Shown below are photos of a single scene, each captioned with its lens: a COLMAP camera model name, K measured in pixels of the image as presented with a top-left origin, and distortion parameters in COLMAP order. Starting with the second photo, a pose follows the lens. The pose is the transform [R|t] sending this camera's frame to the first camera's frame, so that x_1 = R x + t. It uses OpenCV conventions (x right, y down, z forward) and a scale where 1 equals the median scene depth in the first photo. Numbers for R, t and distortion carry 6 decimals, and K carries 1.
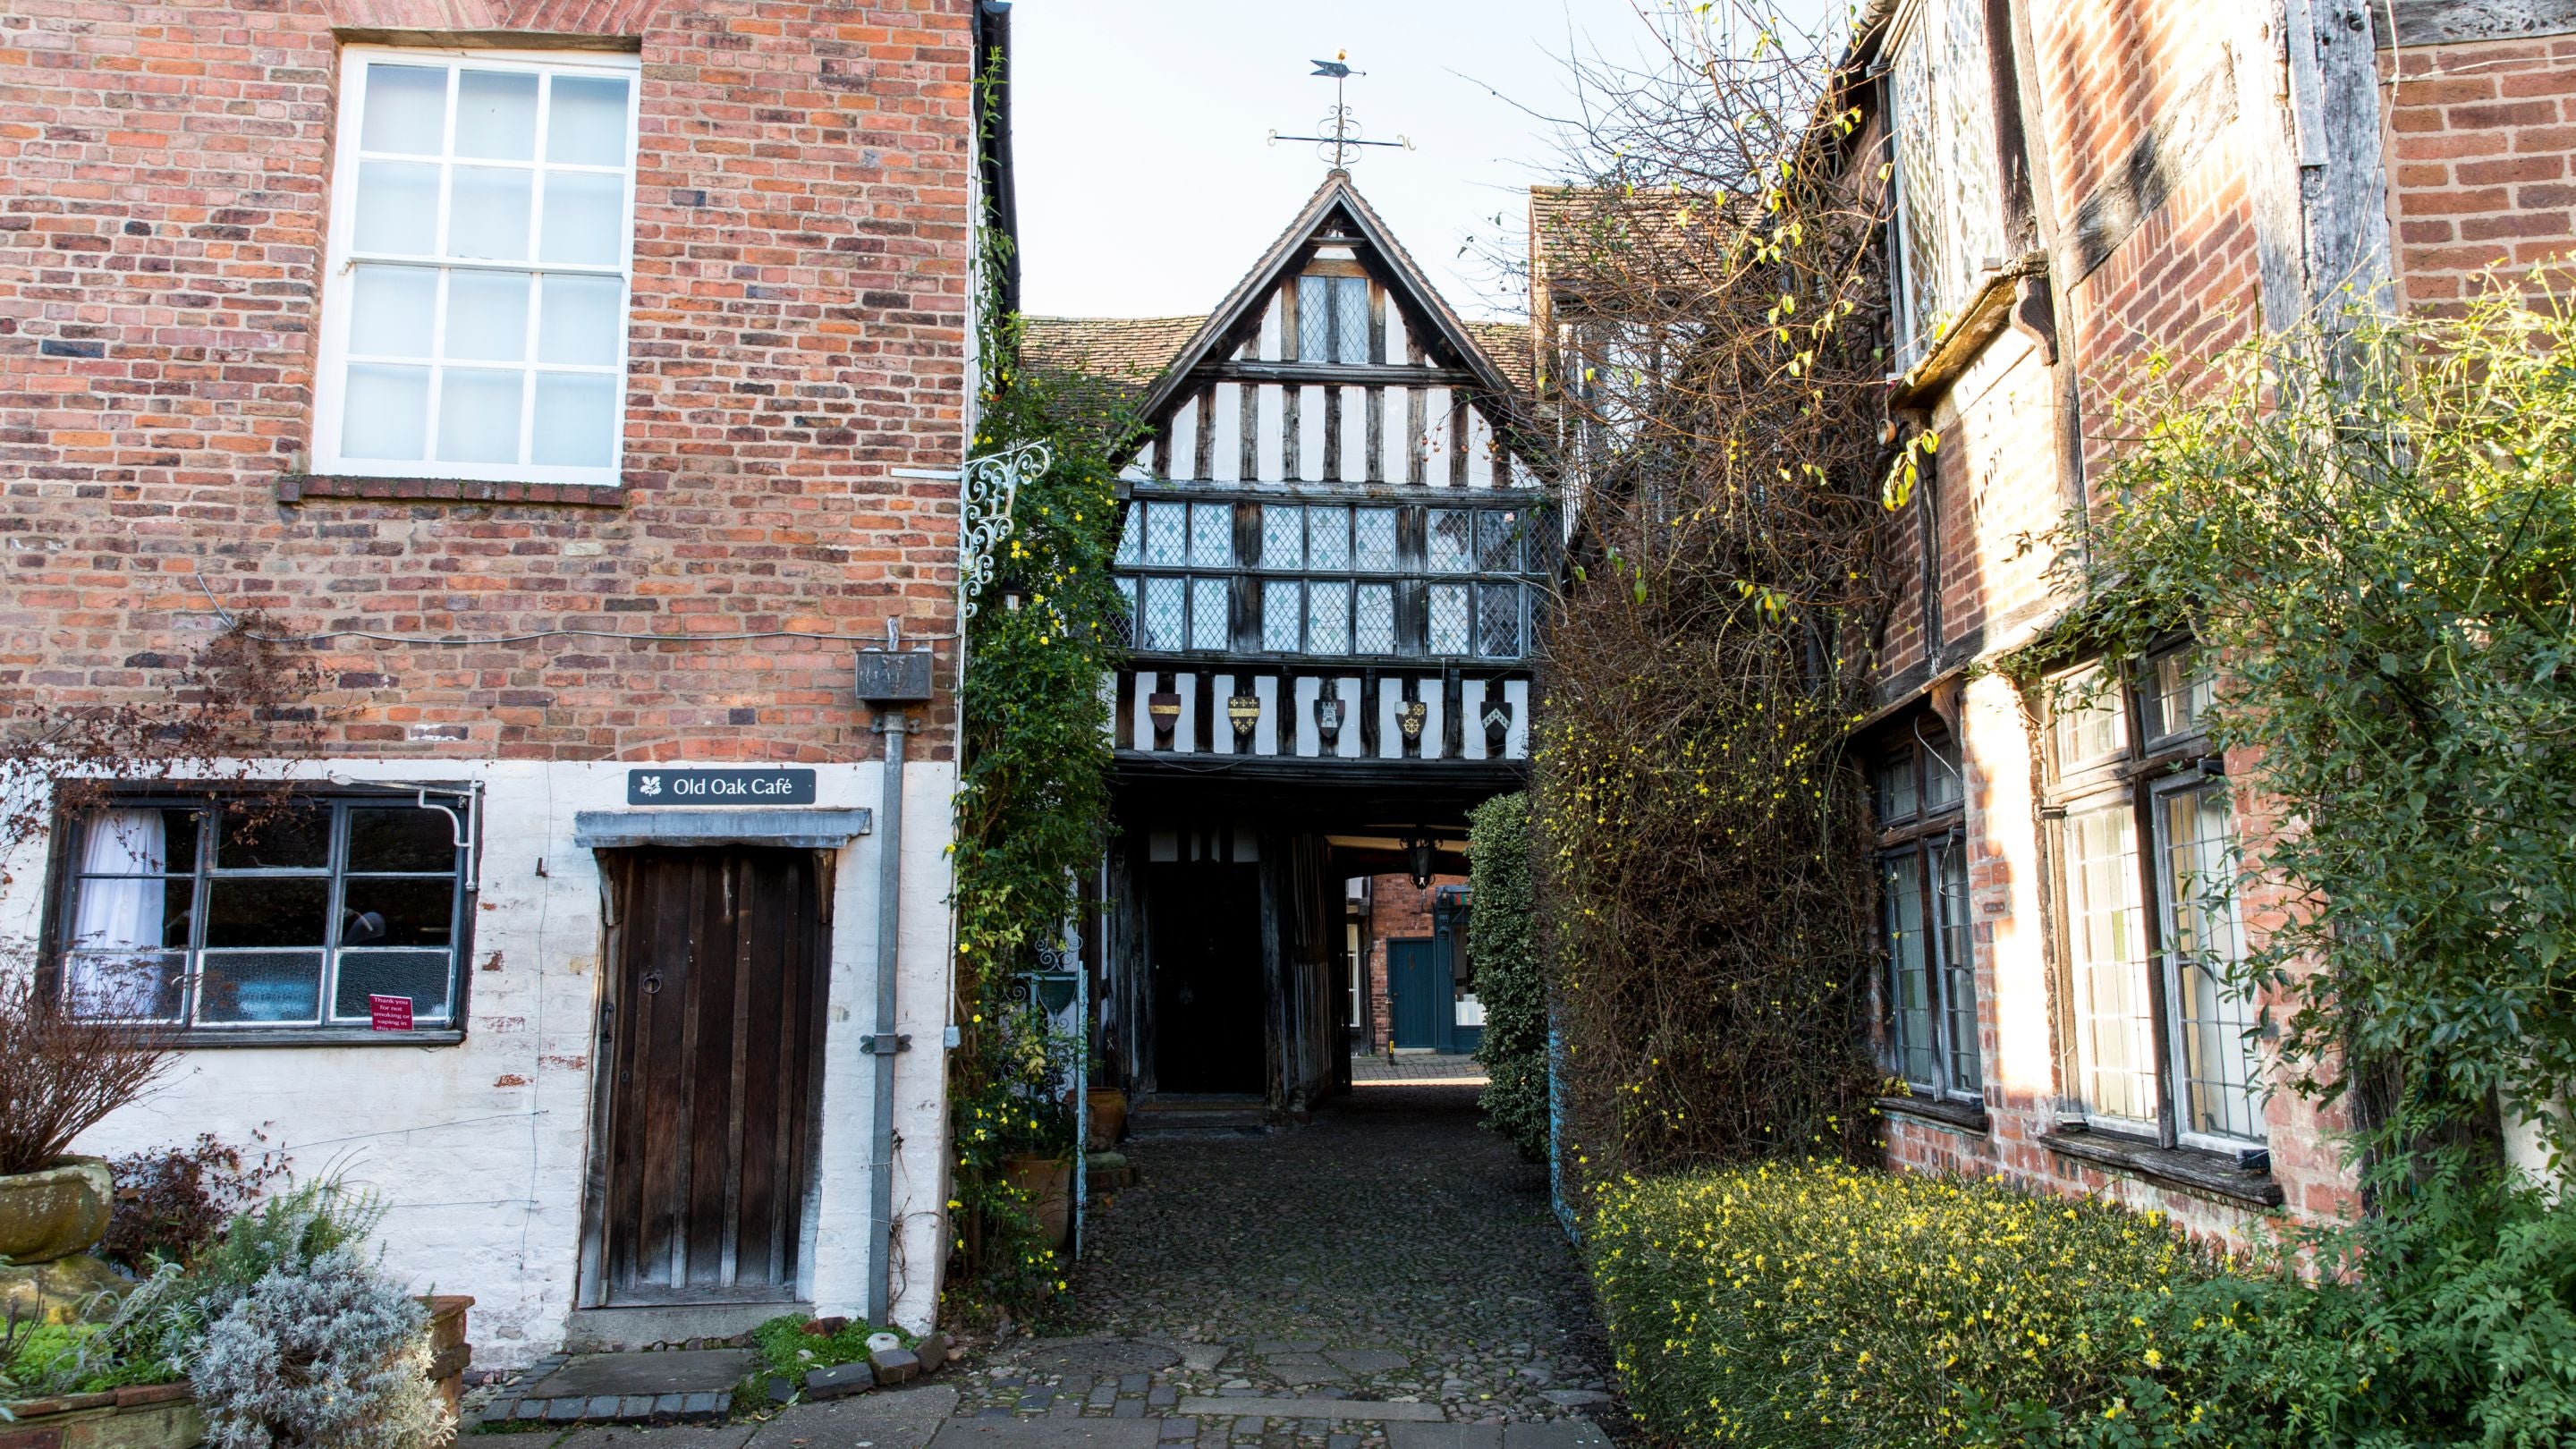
lens RADIAL K [[1743.2, 0, 1288.0], [0, 1743.2, 724.5], [0, 0, 1]] dist [0.000407, 0.000589]
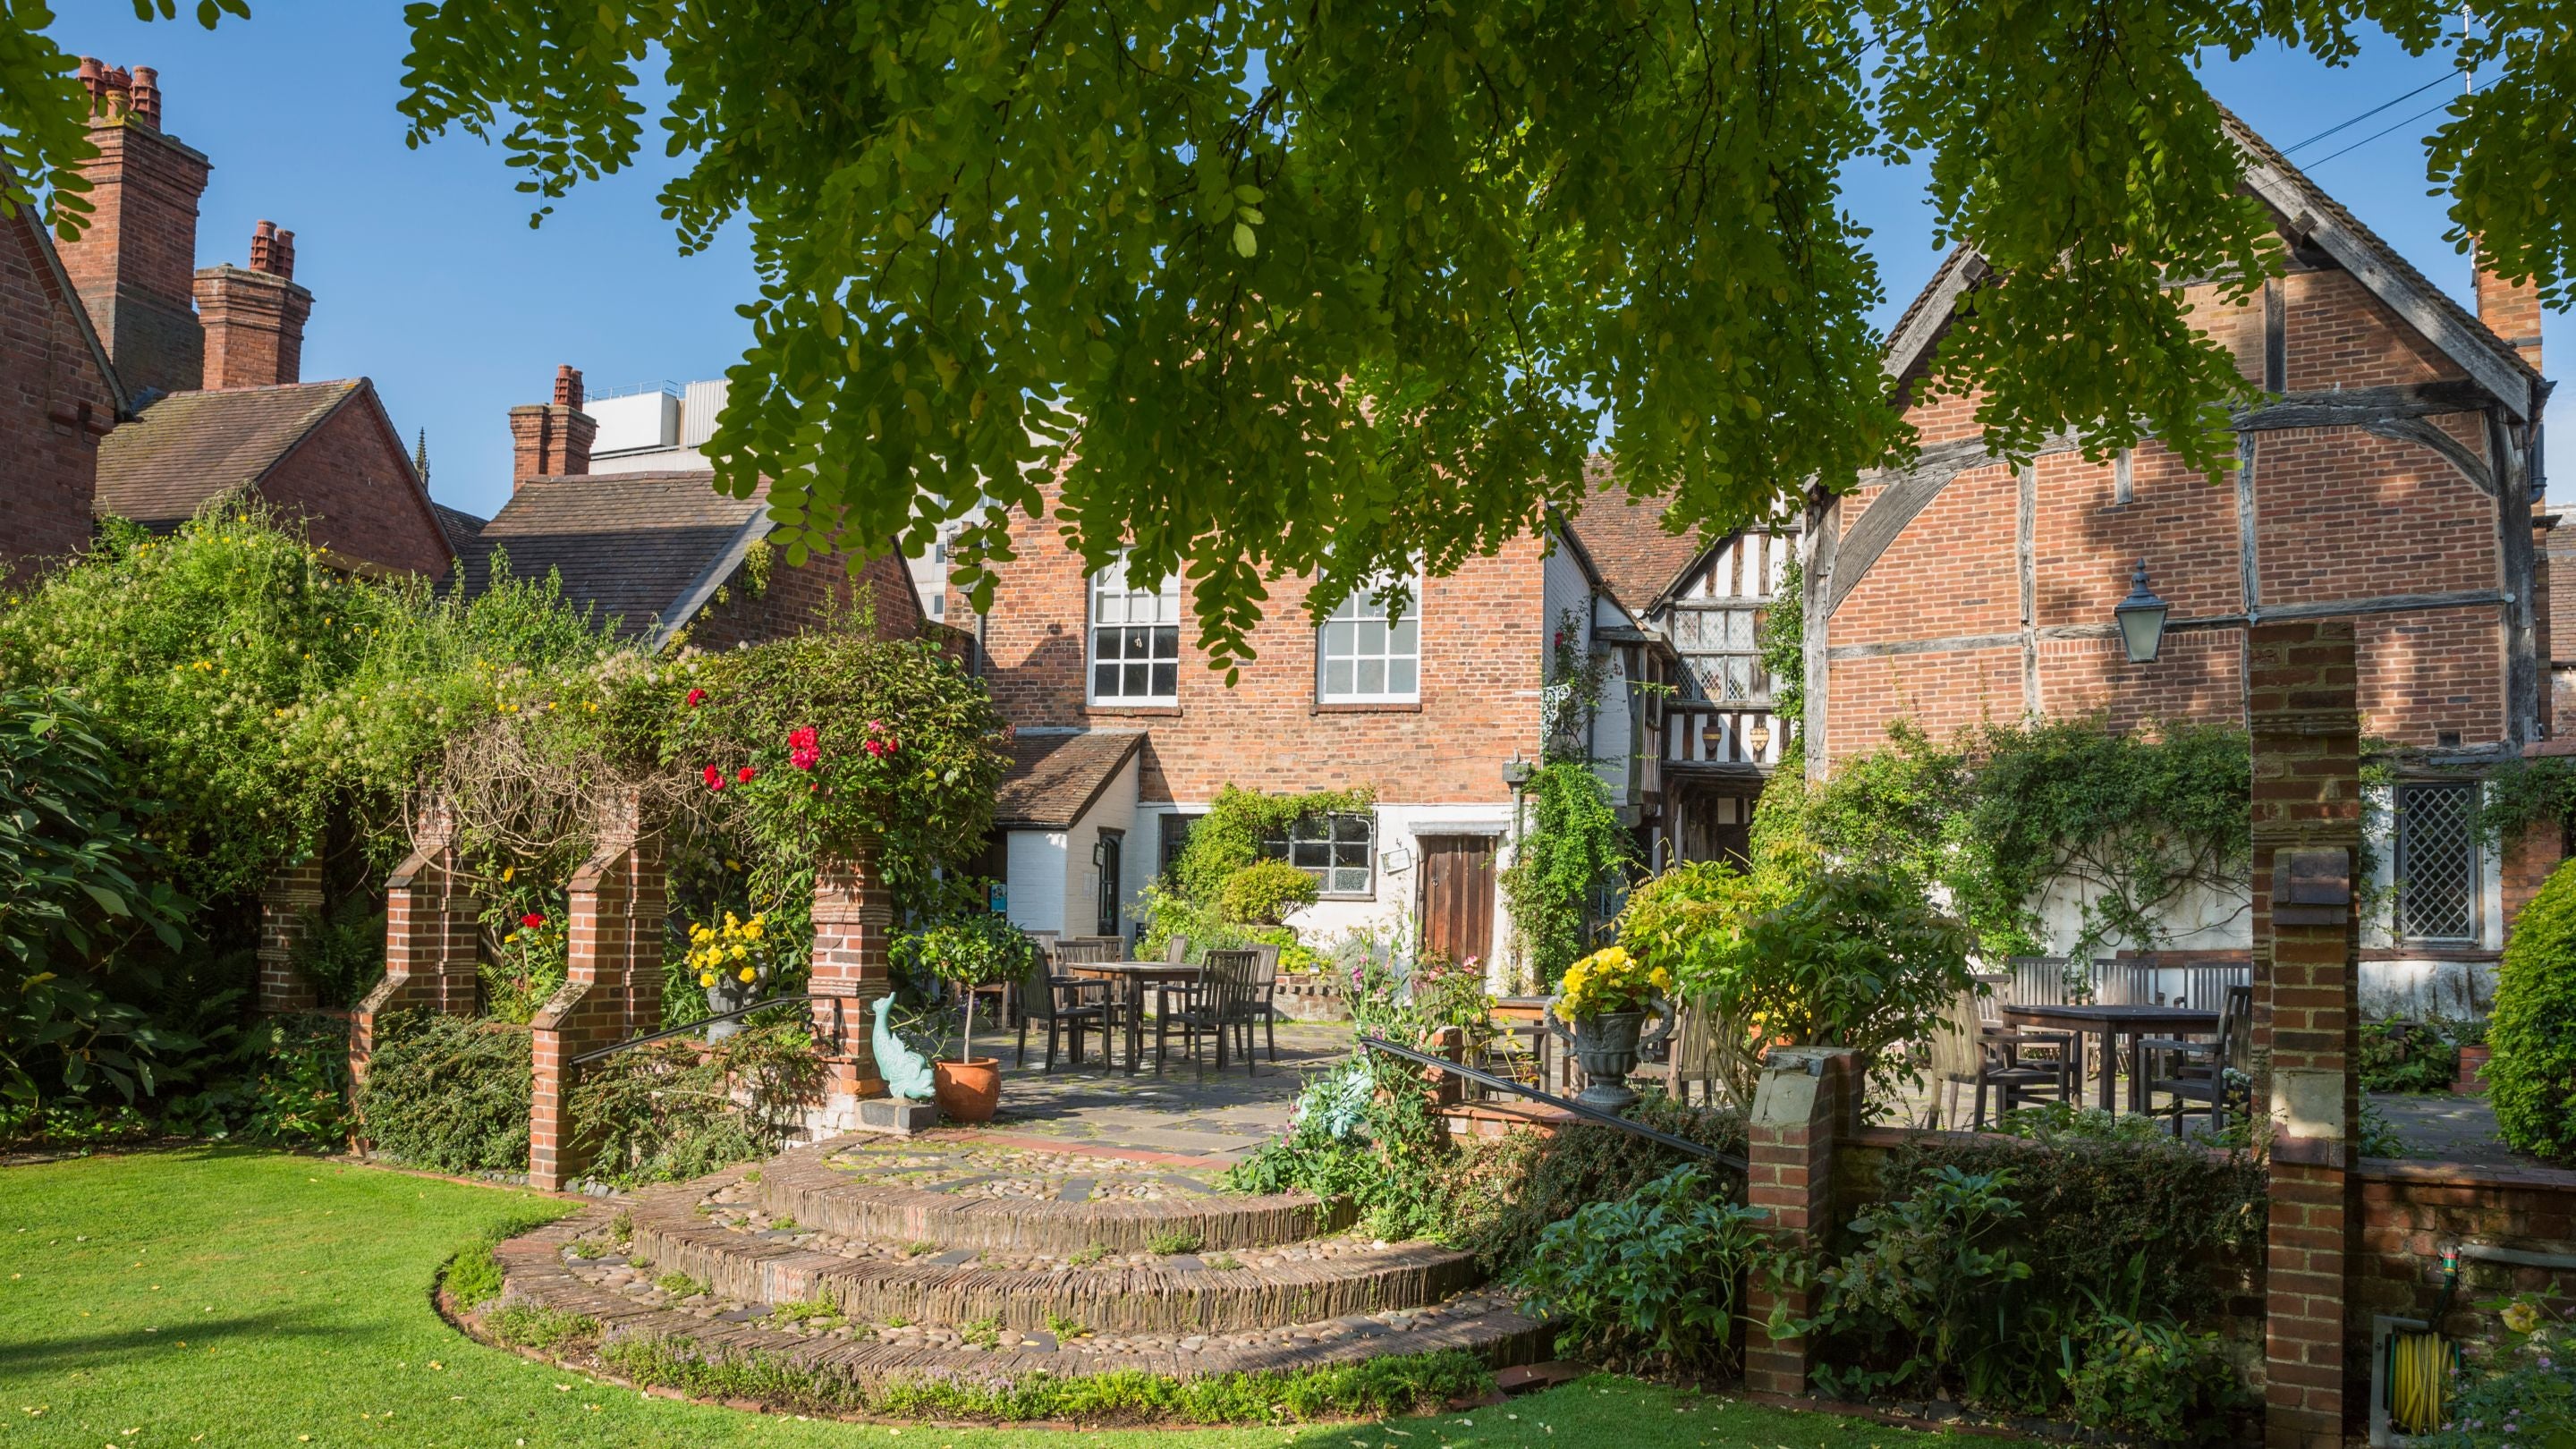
lens RADIAL K [[2075.0, 0, 1288.0], [0, 2075.0, 724.5], [0, 0, 1]] dist [0.000189, -0.000010]
pose [[0.916679, -0.009988, -0.399500, 0.727668], [0.031562, 0.998374, 0.047461, -0.261925], [0.398376, -0.056115, 0.915504, -2.063993]]
